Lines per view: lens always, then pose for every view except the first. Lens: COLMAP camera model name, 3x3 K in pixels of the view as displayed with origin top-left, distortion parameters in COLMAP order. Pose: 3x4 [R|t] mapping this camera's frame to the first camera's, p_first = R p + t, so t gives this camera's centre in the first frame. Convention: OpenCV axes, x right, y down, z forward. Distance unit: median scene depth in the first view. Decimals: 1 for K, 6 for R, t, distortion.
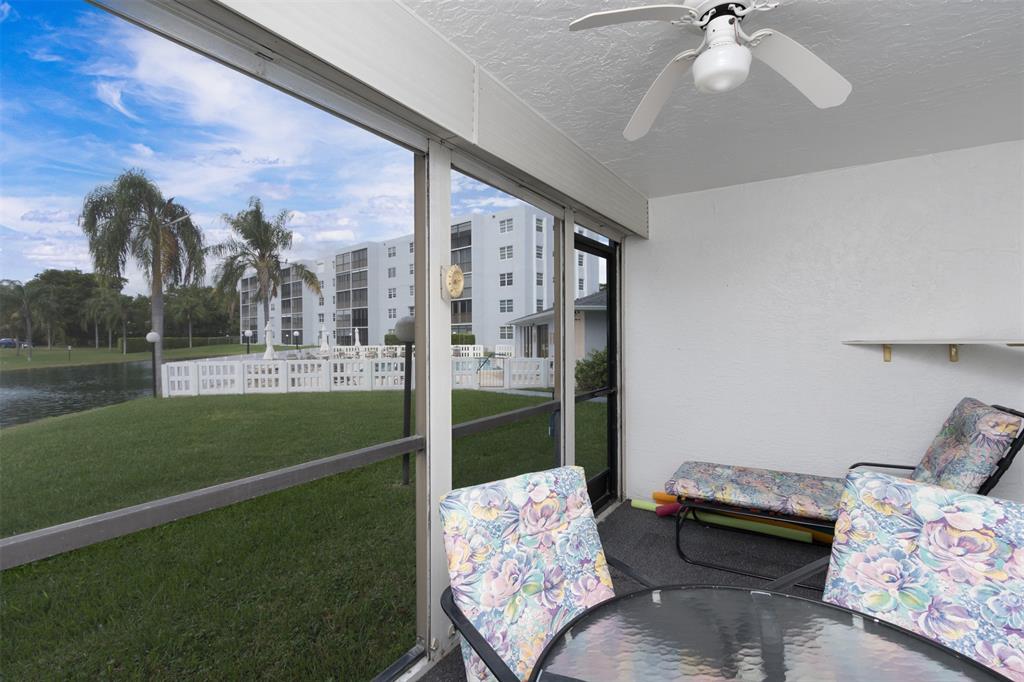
lens RADIAL K [[468.7, 0, 518.7], [0, 468.7, 336.8], [0, 0, 1]] dist [-0.002387, 0.000777]
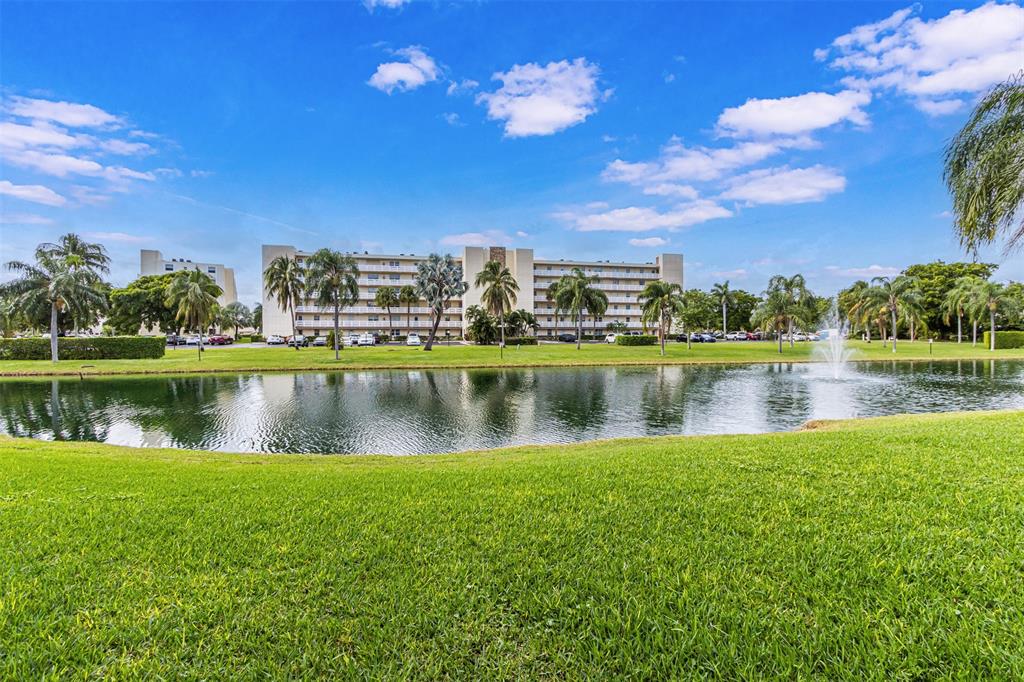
lens RADIAL K [[468.7, 0, 514.4], [0, 468.7, 340.7], [0, 0, 1]] dist [-0.002387, 0.000777]
pose [[0.079706, 0.019883, -0.996620, -2.296692], [-0.002194, 0.999802, 0.019771, 0.182734], [0.996816, 0.000611, 0.079733, 2.268283]]
